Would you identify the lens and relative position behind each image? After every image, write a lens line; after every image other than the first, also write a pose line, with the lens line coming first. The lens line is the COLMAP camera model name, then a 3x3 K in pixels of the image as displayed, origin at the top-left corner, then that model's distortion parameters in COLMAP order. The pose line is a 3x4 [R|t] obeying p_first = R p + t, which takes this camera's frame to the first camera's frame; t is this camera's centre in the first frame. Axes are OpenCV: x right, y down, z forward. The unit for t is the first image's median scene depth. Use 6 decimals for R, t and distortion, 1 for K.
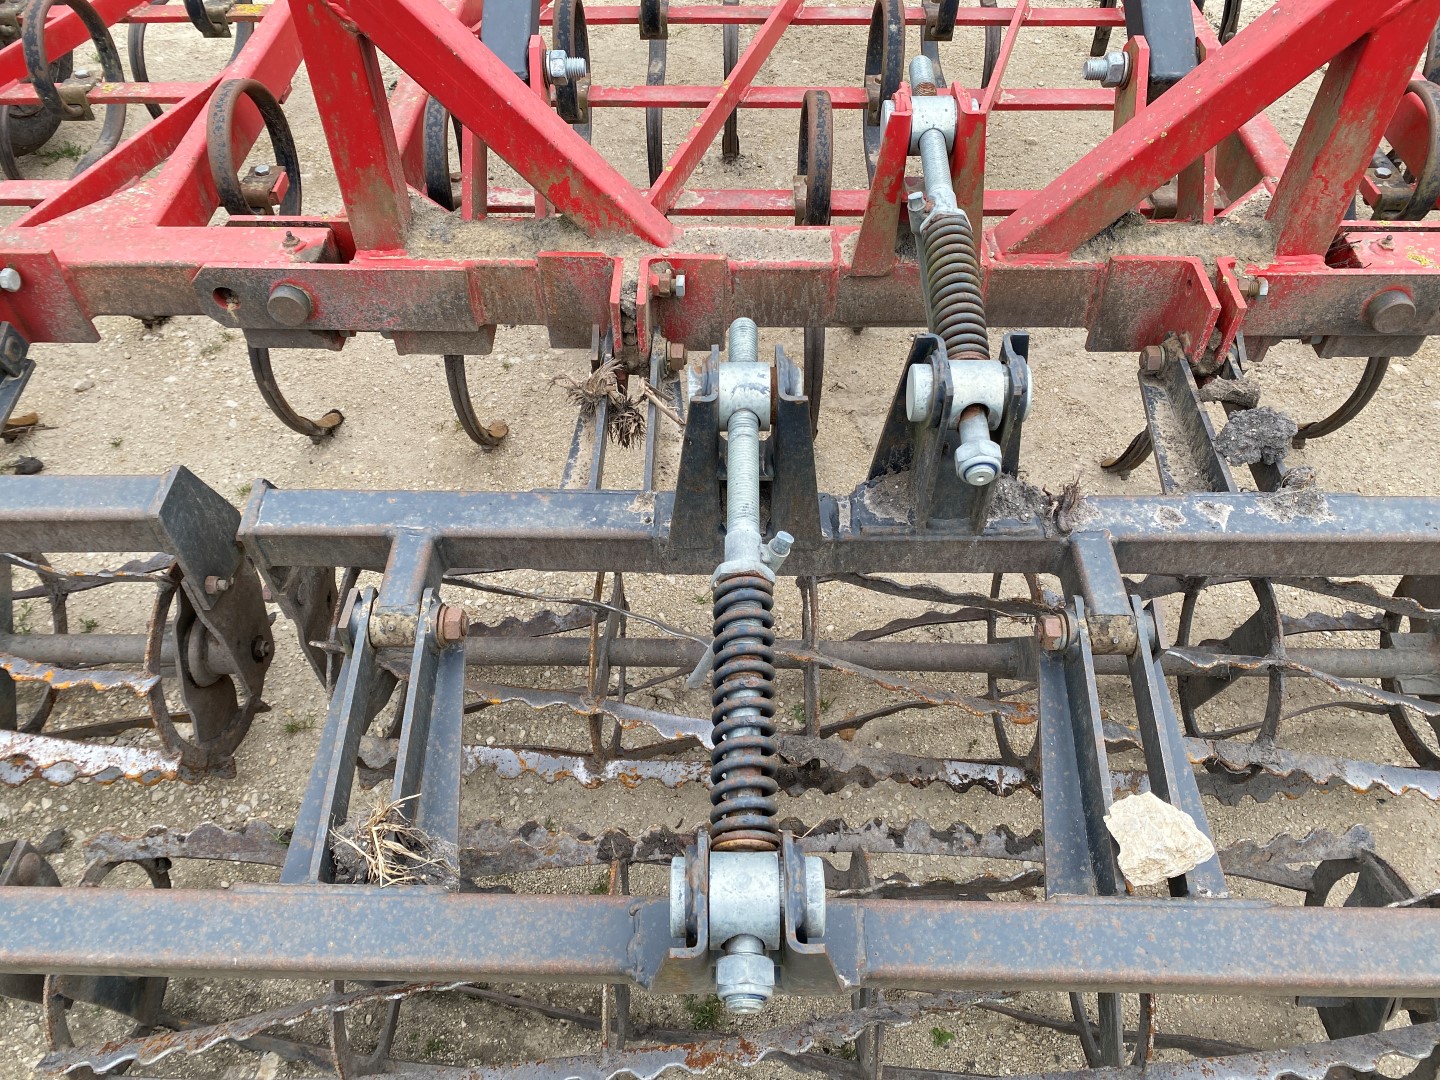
lens RADIAL K [[1103.1, 0, 720.7], [0, 1103.1, 544.3], [0, 0, 1]] dist [0.011964, -0.005638]
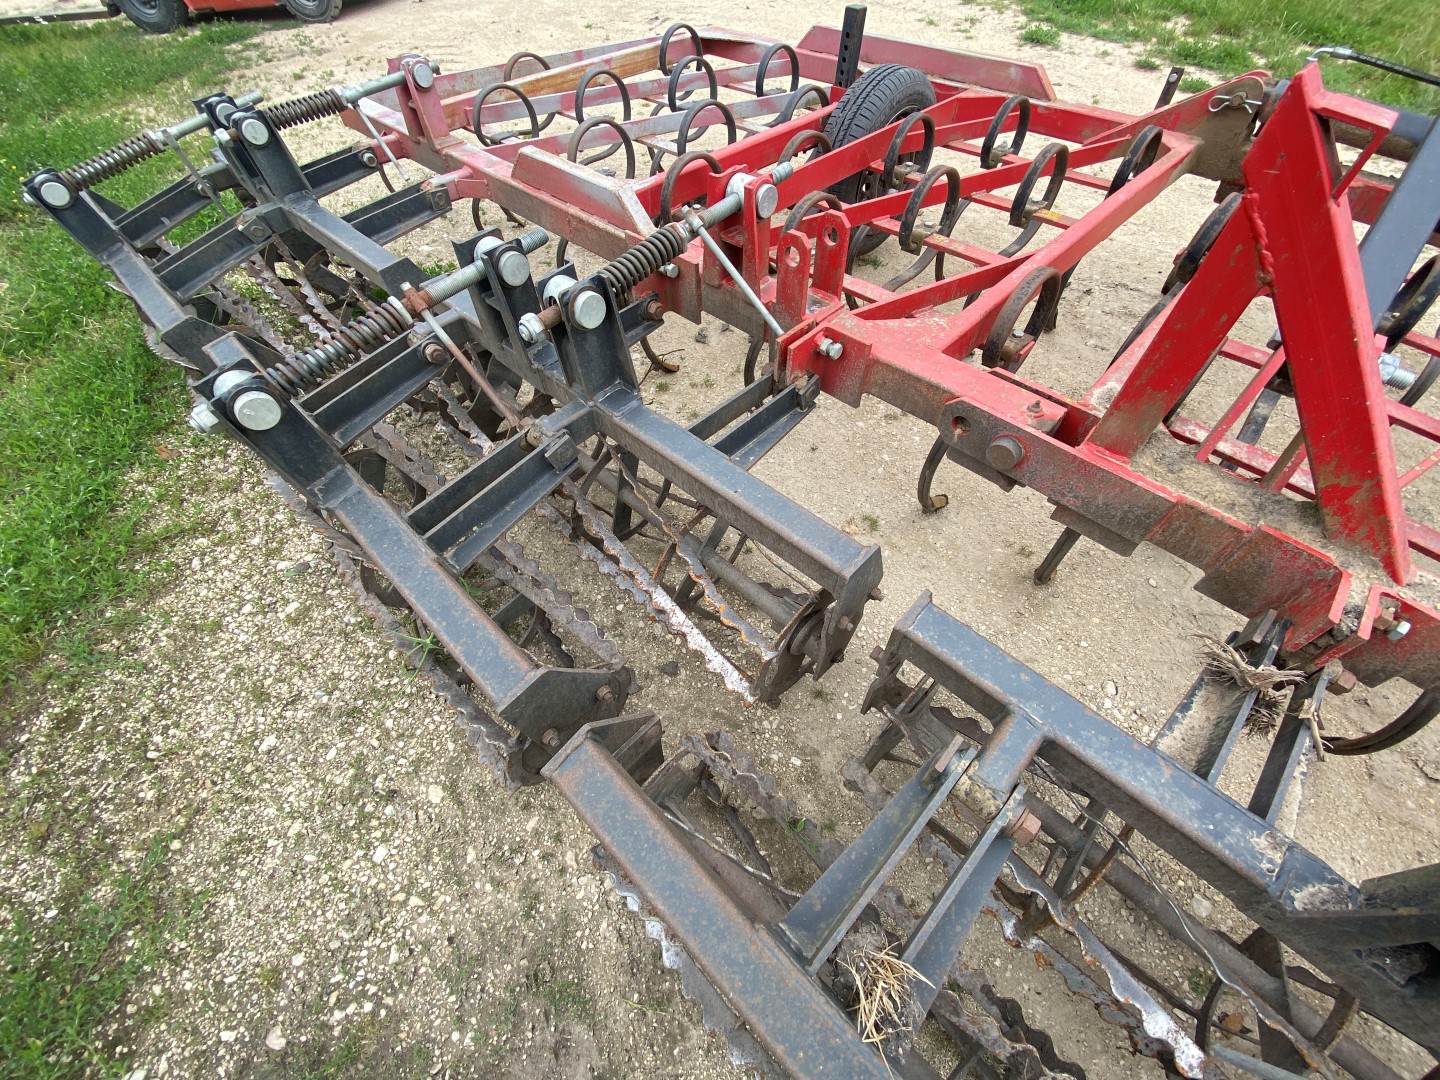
lens RADIAL K [[579.5, 0, 714.2], [0, 579.5, 543.2], [0, 0, 1]] dist [0.021565, -0.020710]
pose [[0.725565, 0.535155, -0.432625, -0.304448], [-0.502589, 0.841531, 0.198067, -0.100411], [0.470064, 0.073722, 0.879548, 0.280963]]
